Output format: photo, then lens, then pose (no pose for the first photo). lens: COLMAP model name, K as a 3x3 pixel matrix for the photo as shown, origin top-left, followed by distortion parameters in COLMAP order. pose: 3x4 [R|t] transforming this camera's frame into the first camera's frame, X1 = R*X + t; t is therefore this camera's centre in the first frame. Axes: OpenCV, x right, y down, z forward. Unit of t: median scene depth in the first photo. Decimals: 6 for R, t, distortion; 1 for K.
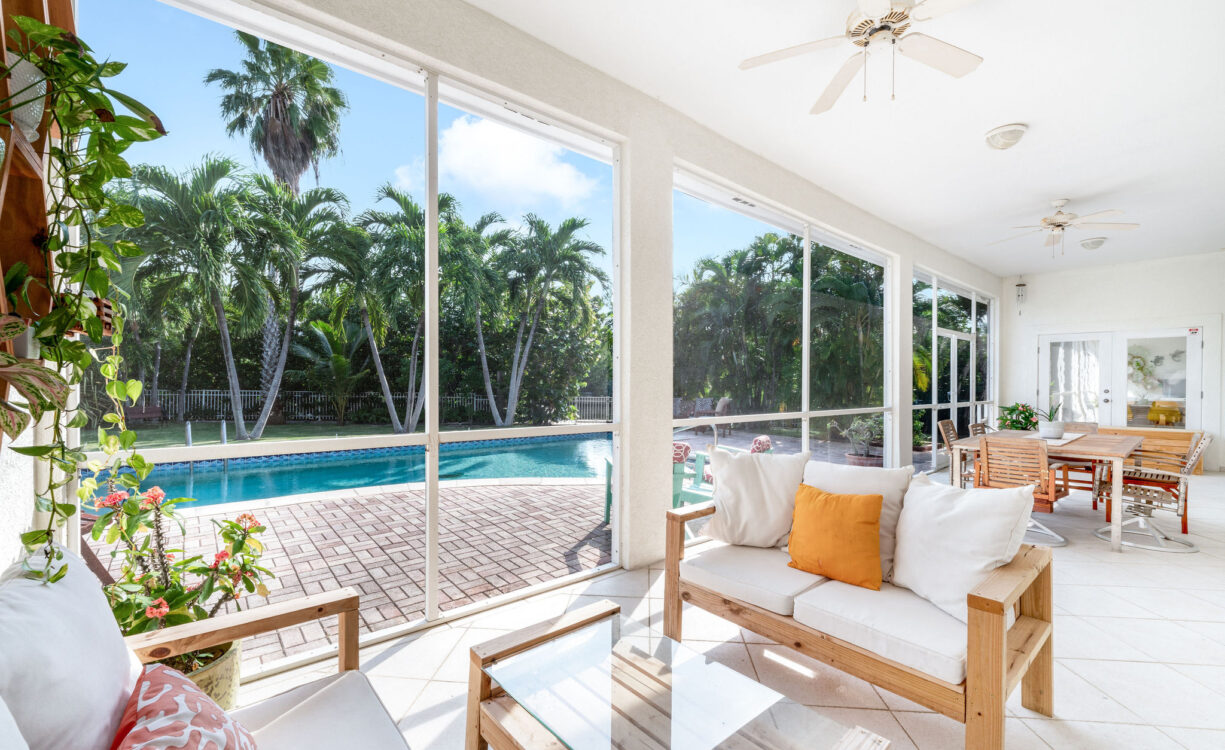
lens RADIAL K [[497.9, 0, 615.8], [0, 497.9, 379.2], [0, 0, 1]] dist [-0.002437, -0.000026]
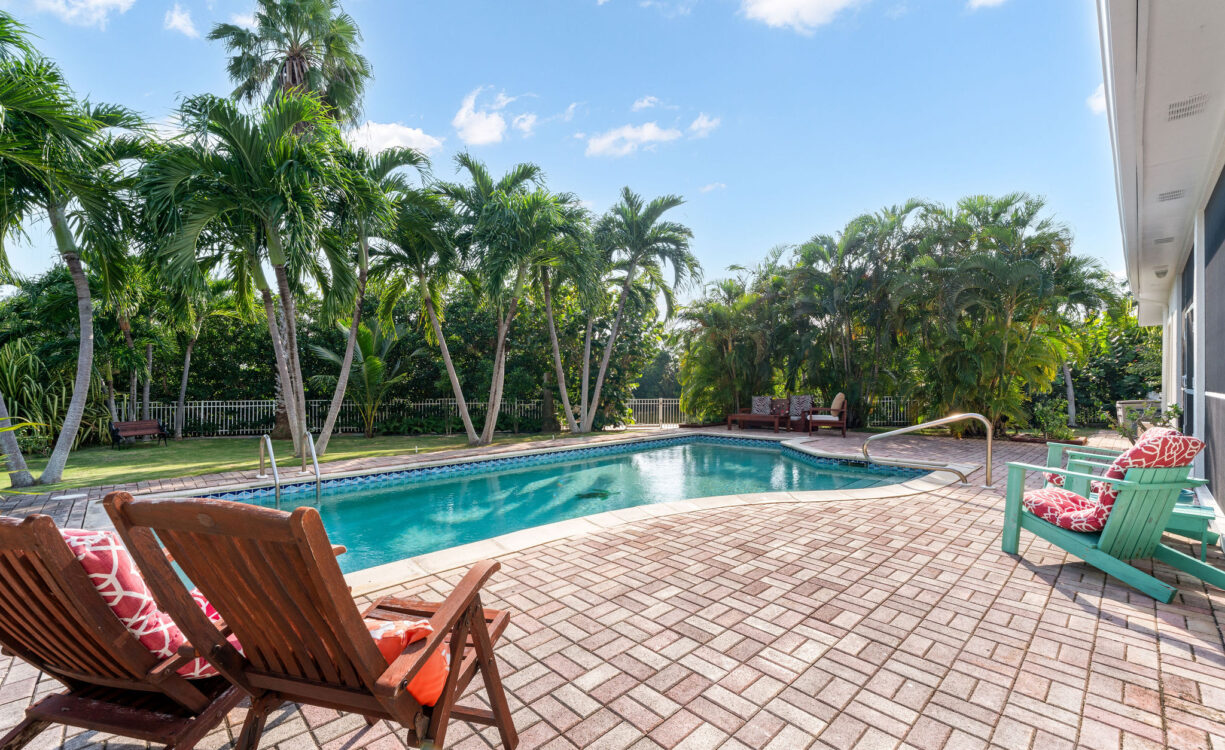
lens RADIAL K [[497.9, 0, 609.2], [0, 497.9, 379.9], [0, 0, 1]] dist [-0.002437, -0.000026]
pose [[0.997250, -0.020043, 0.071351, -0.306064], [0.020943, 0.999710, -0.011899, 0.016917], [-0.071091, 0.013360, 0.997380, 0.156433]]
